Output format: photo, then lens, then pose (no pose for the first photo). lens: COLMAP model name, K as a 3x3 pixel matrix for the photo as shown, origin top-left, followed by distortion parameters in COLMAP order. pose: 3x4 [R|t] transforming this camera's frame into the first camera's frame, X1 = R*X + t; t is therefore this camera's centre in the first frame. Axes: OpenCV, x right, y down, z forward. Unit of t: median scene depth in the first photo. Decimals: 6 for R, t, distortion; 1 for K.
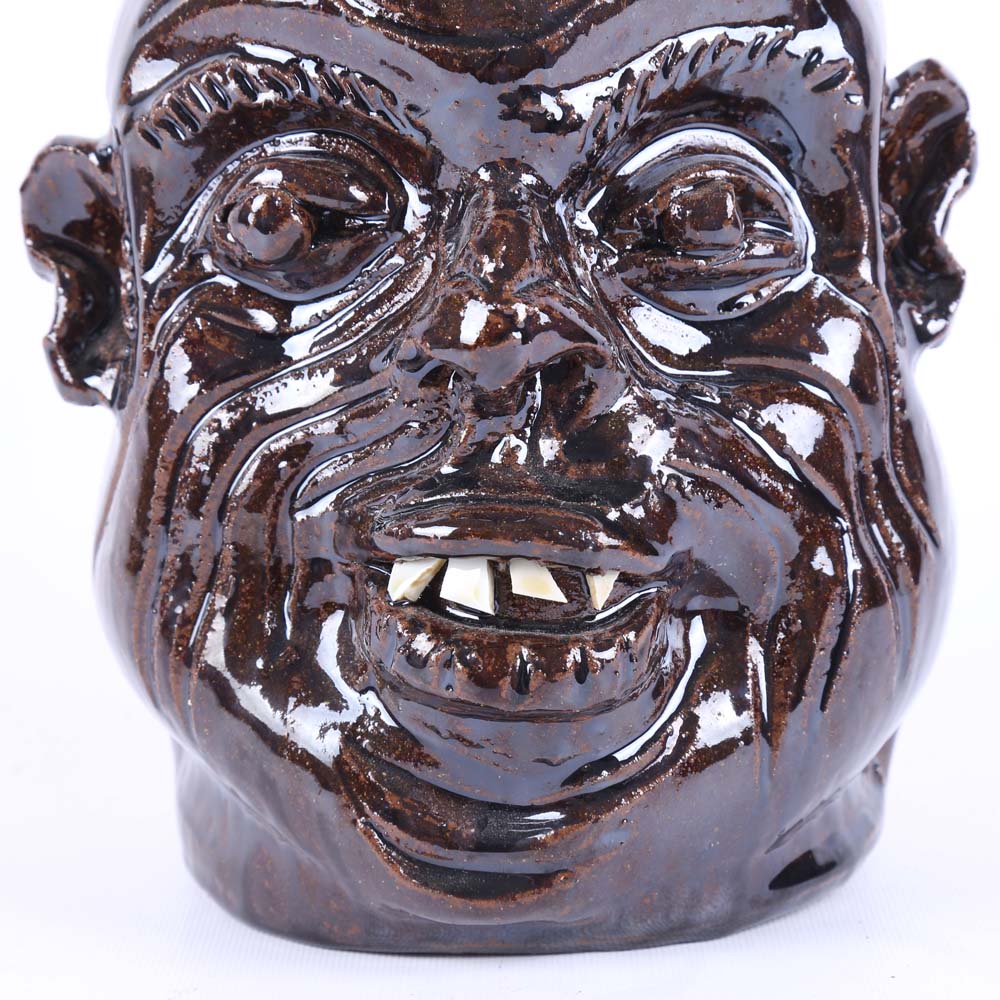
lens RADIAL K [[3469.3, 0, 496.7], [0, 3469.3, 502.3], [0, 0, 1]] dist [0.266109, 0.000000]
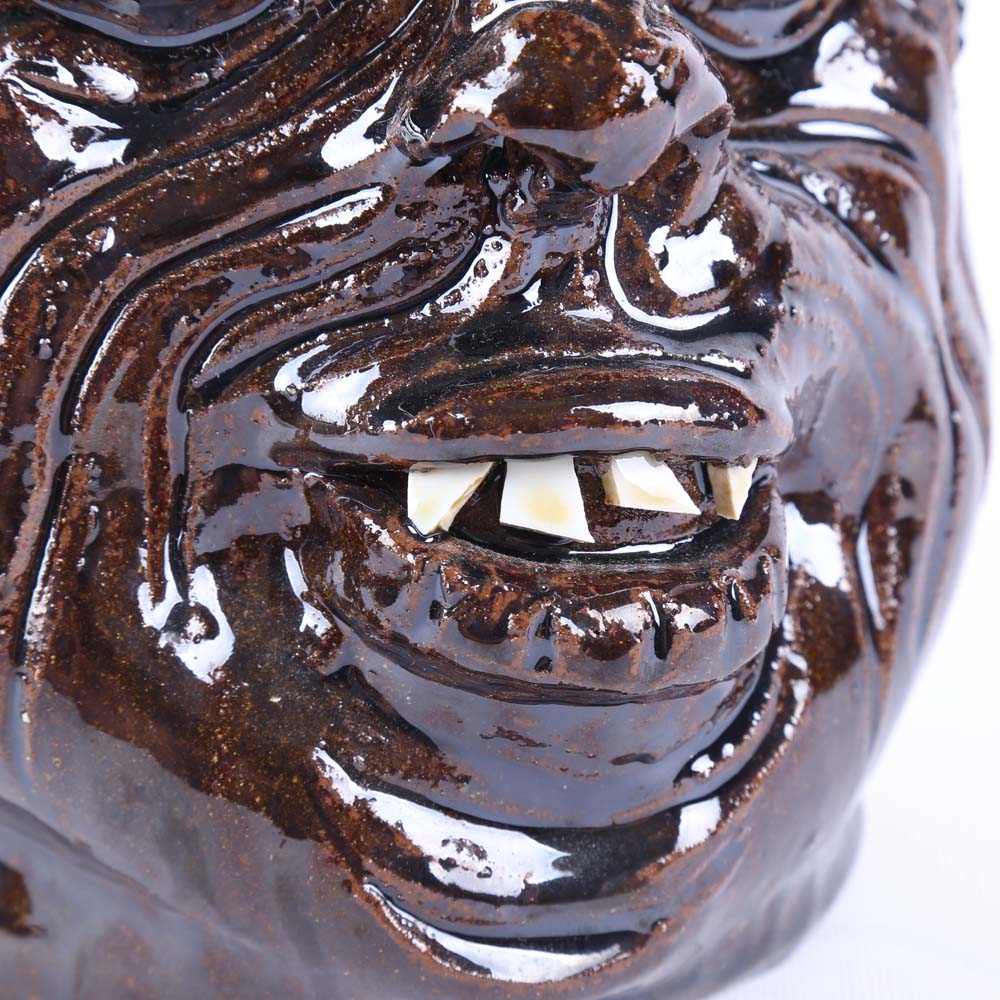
lens RADIAL K [[3556.8, 0, 479.0], [0, 3556.8, 511.3], [0, 0, 1]] dist [0.112326, 0.000000]
pose [[0.910165, -0.095387, 0.403113, -0.268543], [0.053483, 0.992042, 0.113987, -0.046224], [-0.410778, -0.082188, 0.908023, 0.407735]]
